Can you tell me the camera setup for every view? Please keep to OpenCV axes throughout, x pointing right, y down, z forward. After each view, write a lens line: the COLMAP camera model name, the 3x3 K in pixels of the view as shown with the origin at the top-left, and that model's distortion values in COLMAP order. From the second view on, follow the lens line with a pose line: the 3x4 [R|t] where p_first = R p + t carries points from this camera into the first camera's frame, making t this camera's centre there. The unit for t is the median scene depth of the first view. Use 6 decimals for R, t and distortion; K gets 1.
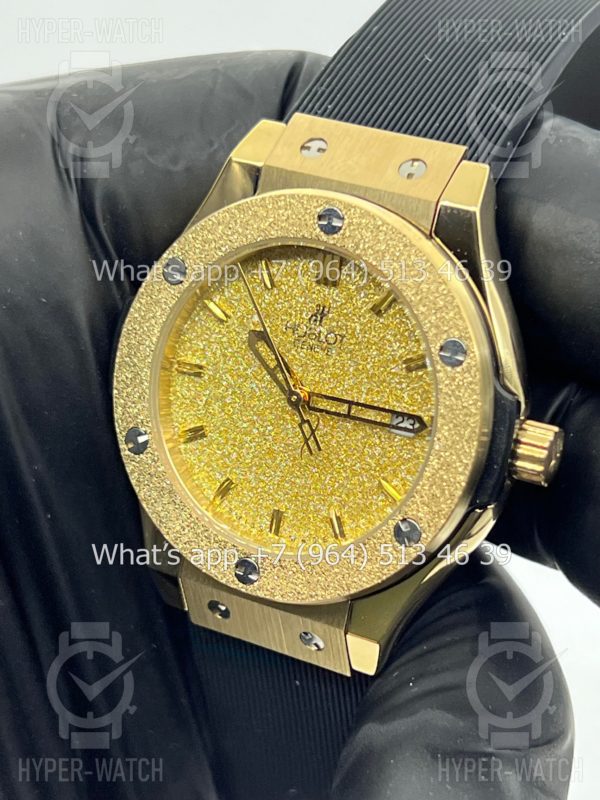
lens RADIAL K [[1912.9, 0, 301.6], [0, 1912.9, 407.5], [0, 0, 1]] dist [0.164992, 0.000000]
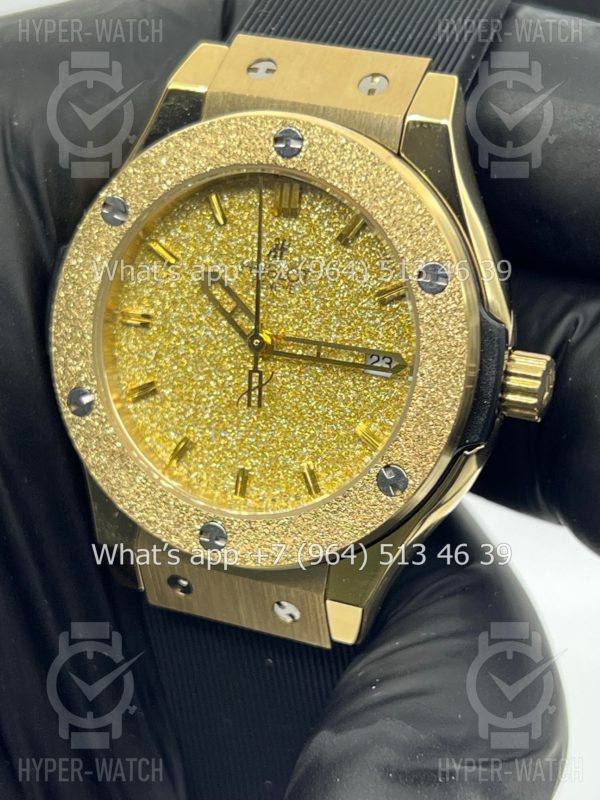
lens RADIAL K [[1912.9, 0, 307.9], [0, 1912.9, 401.1], [0, 0, 1]] dist [0.164992, 0.000000]
pose [[0.995954, -0.050450, 0.074368, -0.048188], [0.052752, 0.998177, -0.029315, 0.050538], [-0.072753, 0.033120, 0.996800, 0.094906]]
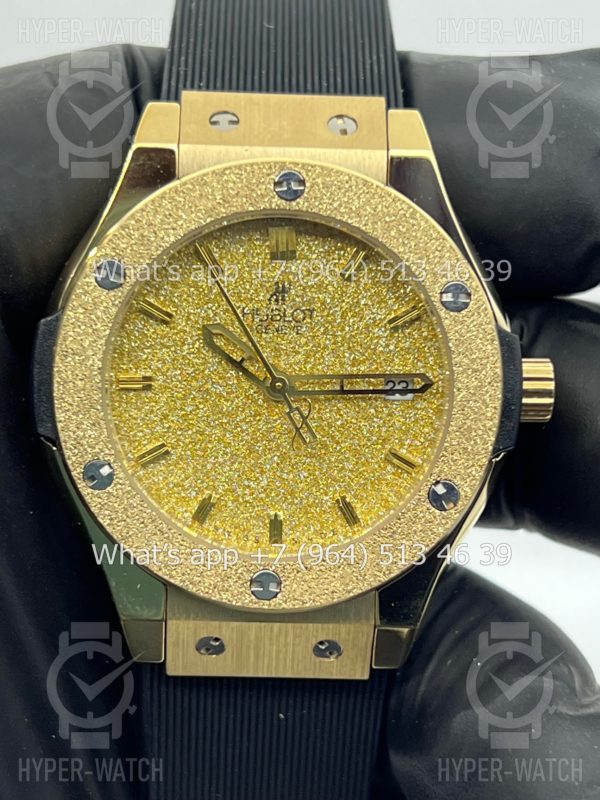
lens RADIAL K [[1912.9, 0, 299.1], [0, 1912.9, 393.2], [0, 0, 1]] dist [0.164992, 0.000000]
pose [[0.869113, -0.175744, 0.462338, -0.416359], [0.219589, 0.974675, -0.042295, 0.039435], [-0.443197, 0.138283, 0.885694, 0.186696]]
